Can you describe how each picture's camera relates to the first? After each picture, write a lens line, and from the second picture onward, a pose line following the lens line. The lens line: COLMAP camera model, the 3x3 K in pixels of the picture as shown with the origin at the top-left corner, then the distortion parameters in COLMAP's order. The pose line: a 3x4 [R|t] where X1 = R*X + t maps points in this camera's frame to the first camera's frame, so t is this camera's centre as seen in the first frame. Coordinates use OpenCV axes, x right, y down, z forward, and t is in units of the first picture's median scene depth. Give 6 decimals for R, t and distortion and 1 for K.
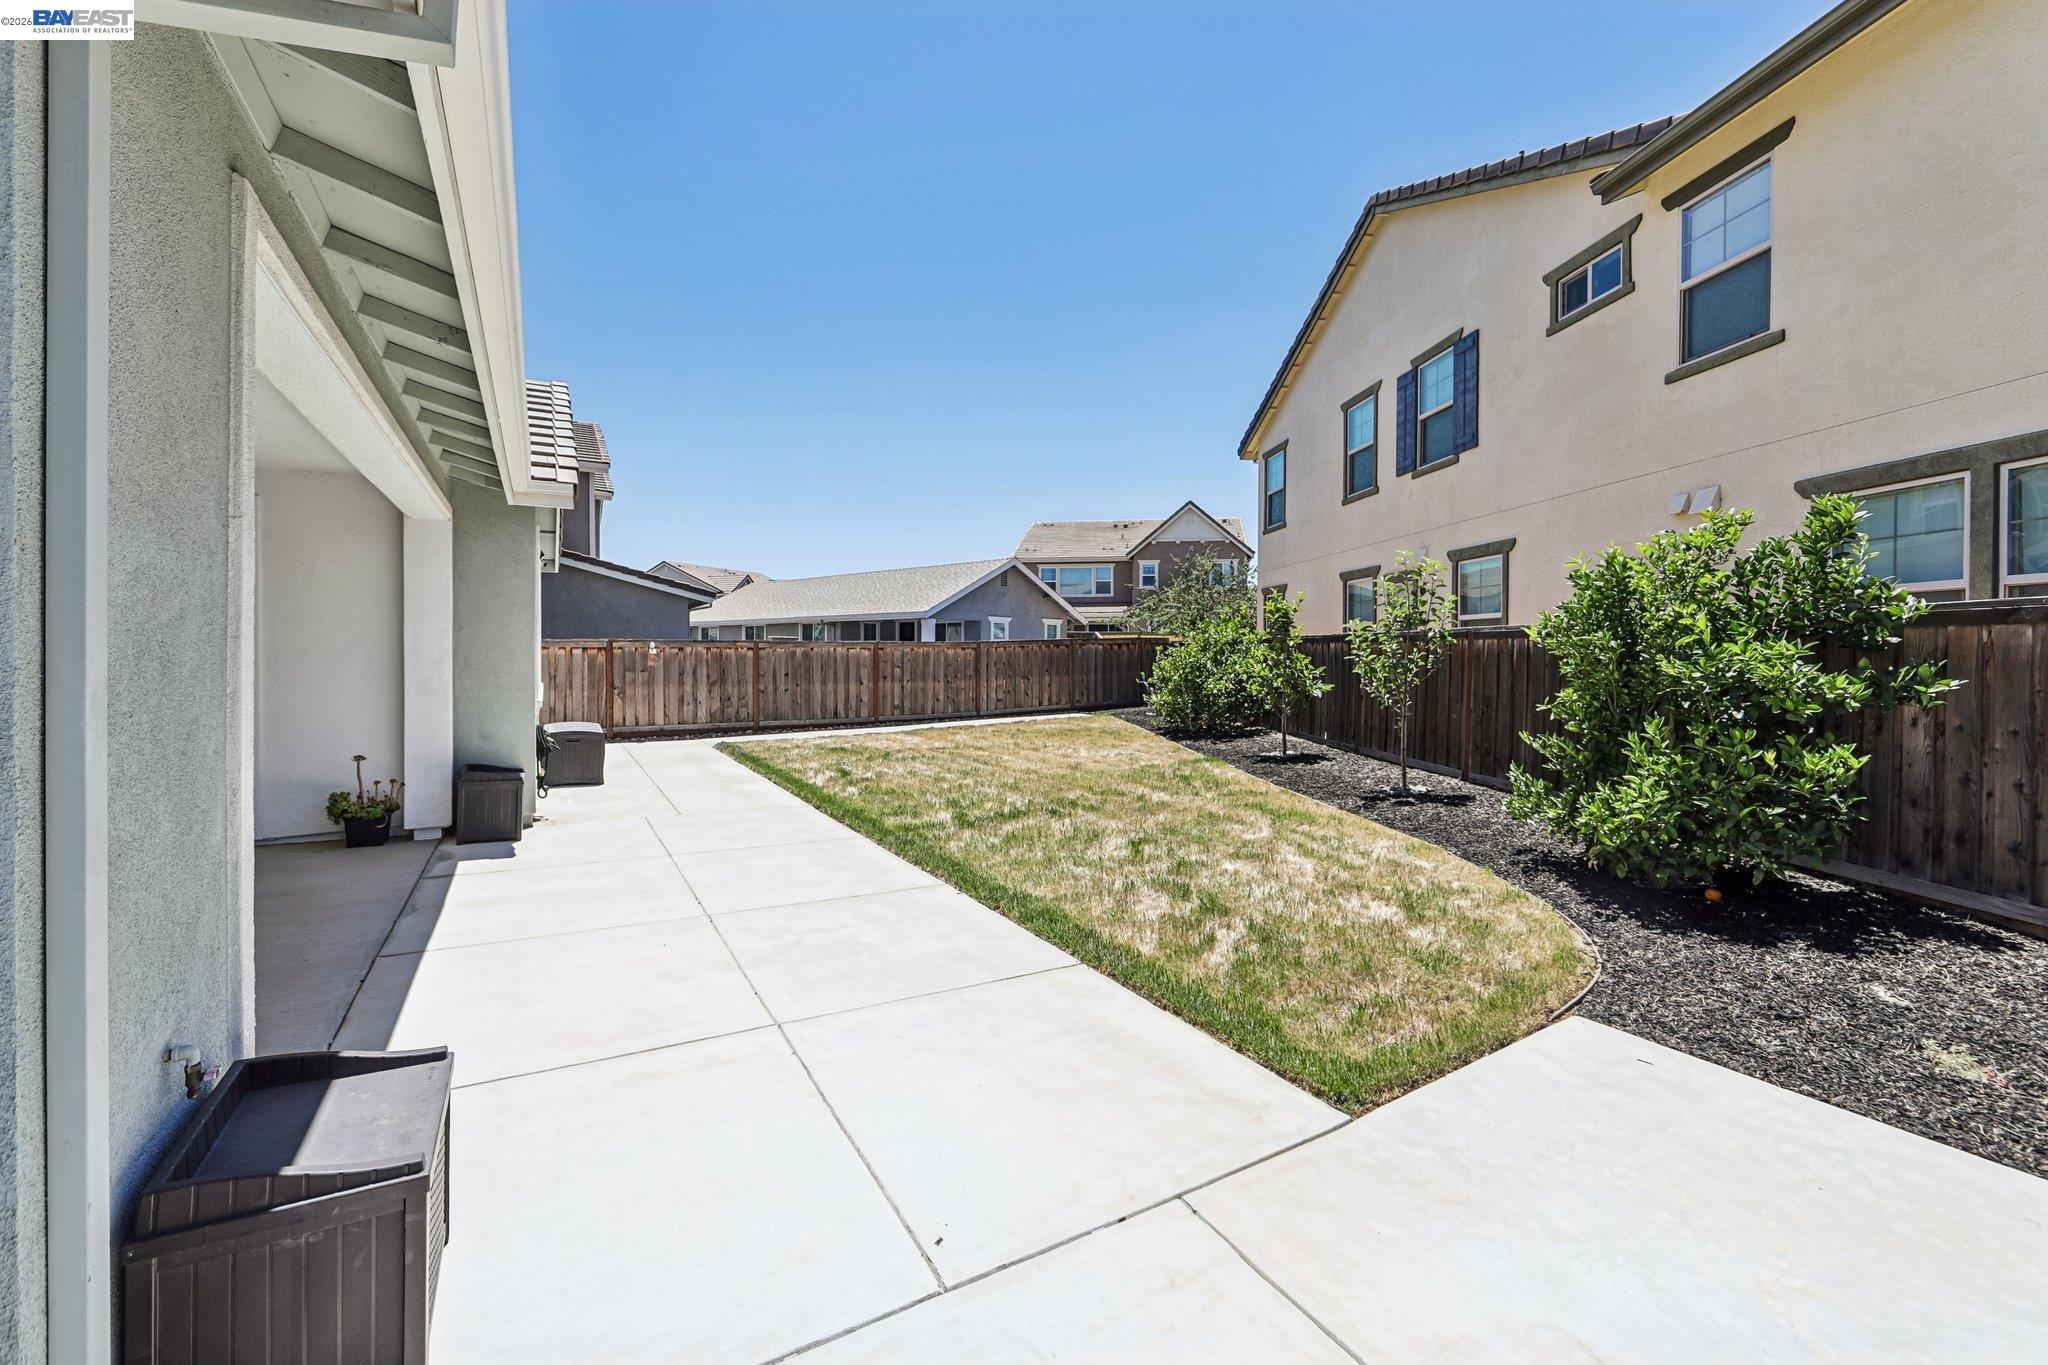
lens RADIAL K [[809.5, 0, 1025.8], [0, 809.5, 663.0], [0, 0, 1]] dist [-0.008162, 0.001613]
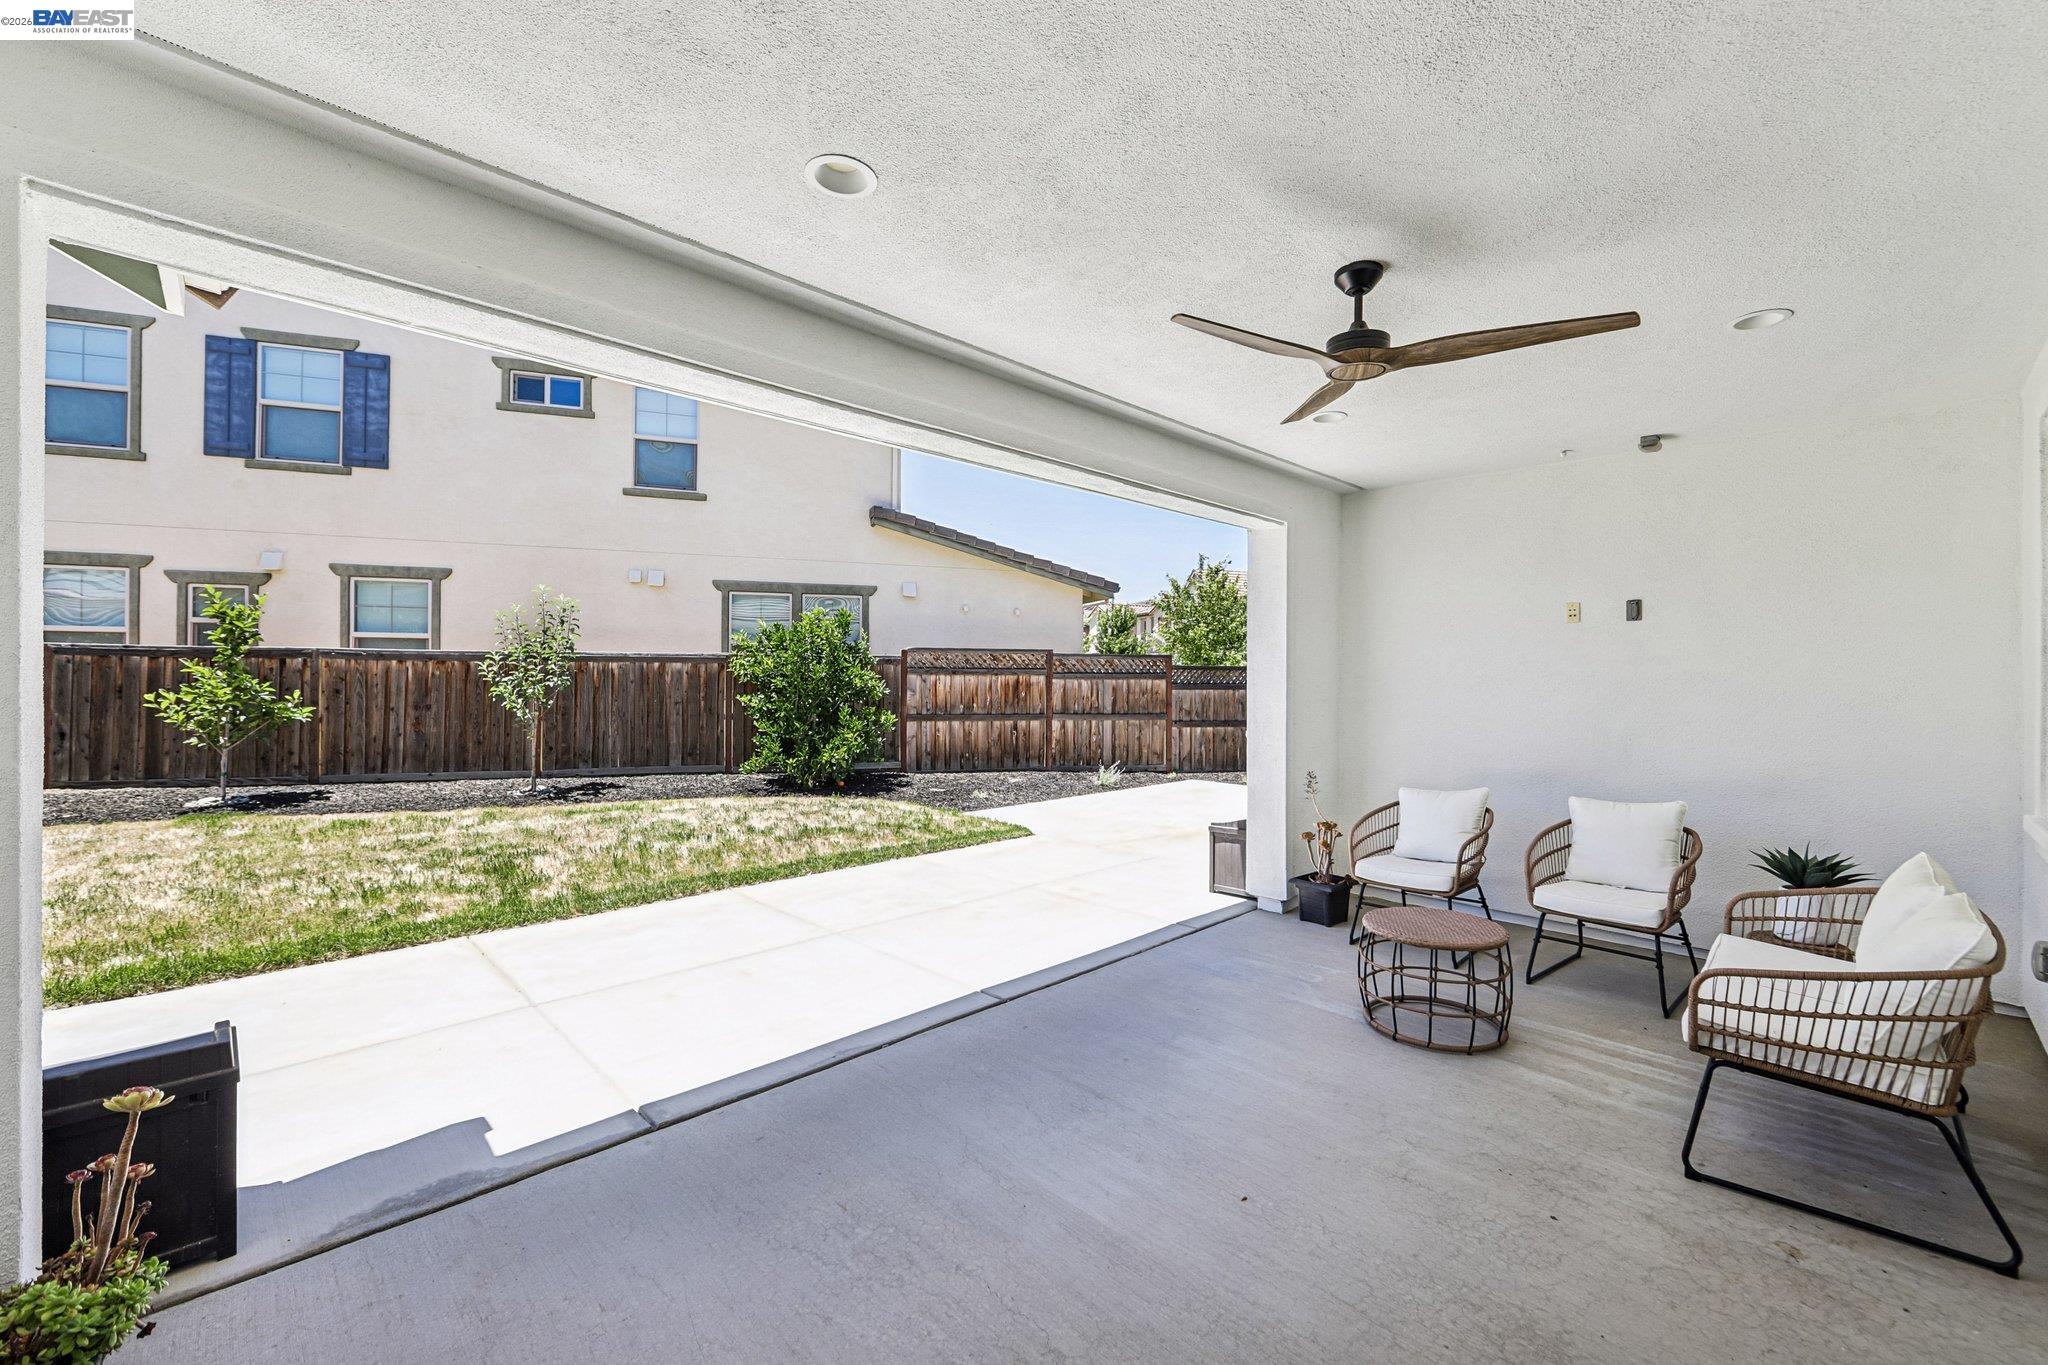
lens RADIAL K [[809.5, 0, 1033.9], [0, 809.5, 683.1], [0, 0, 1]] dist [-0.008162, 0.001613]
pose [[-0.217358, -0.009525, 0.976045, -0.519571], [0.003760, 0.999937, 0.010595, -0.002821], [-0.976085, 0.005973, -0.217309, 0.349414]]
